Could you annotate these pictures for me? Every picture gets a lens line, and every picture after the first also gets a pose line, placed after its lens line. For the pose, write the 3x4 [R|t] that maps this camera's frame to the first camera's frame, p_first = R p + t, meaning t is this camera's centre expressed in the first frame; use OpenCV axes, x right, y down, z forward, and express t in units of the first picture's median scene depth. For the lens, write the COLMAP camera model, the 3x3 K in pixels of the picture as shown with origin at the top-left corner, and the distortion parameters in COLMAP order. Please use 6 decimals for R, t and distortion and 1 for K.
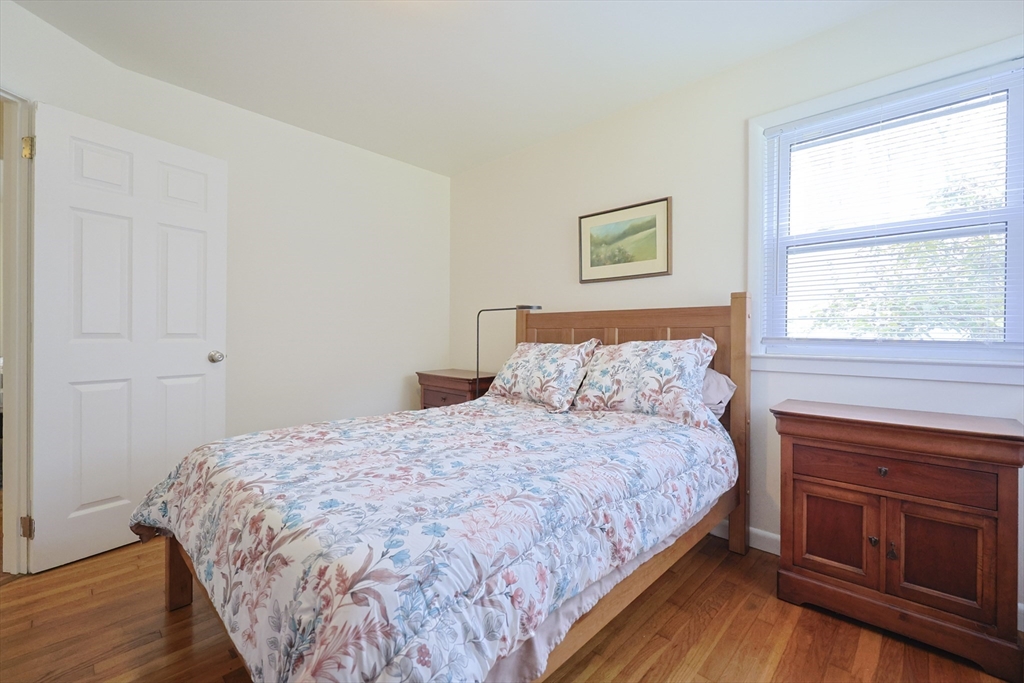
lens RADIAL K [[438.6, 0, 507.0], [0, 438.6, 339.3], [0, 0, 1]] dist [0.030829, 0.000215]
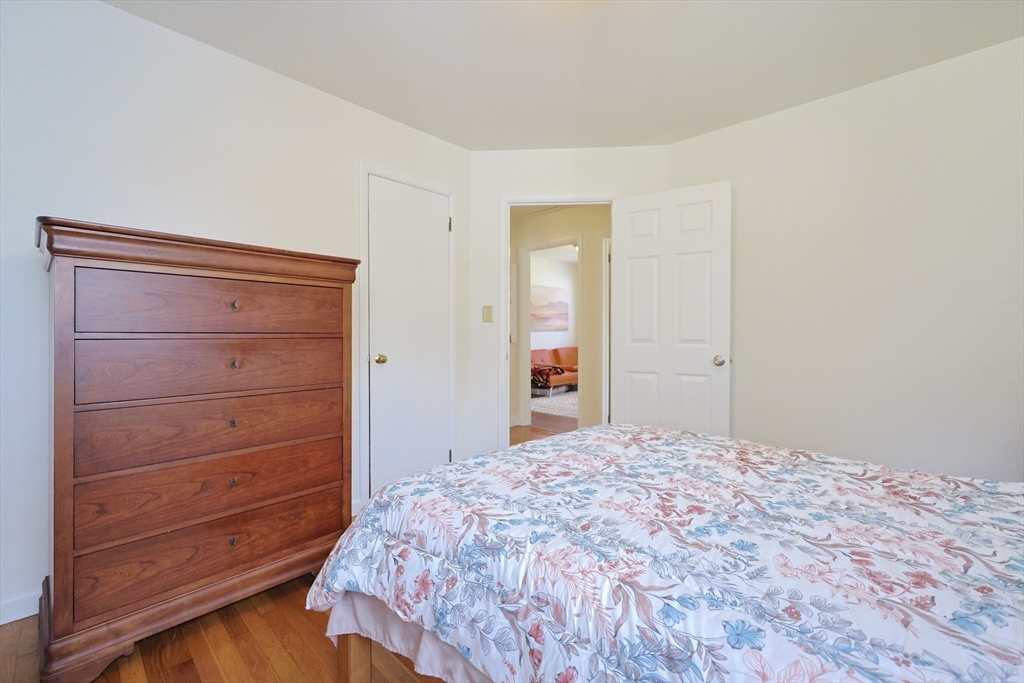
lens RADIAL K [[438.6, 0, 507.0], [0, 438.6, 339.3], [0, 0, 1]] dist [0.030829, 0.000215]
pose [[-0.019047, 0.004500, -0.999808, 0.837534], [-0.008246, 0.999955, 0.004658, -0.026846], [0.999785, 0.008333, -0.019009, 0.921692]]
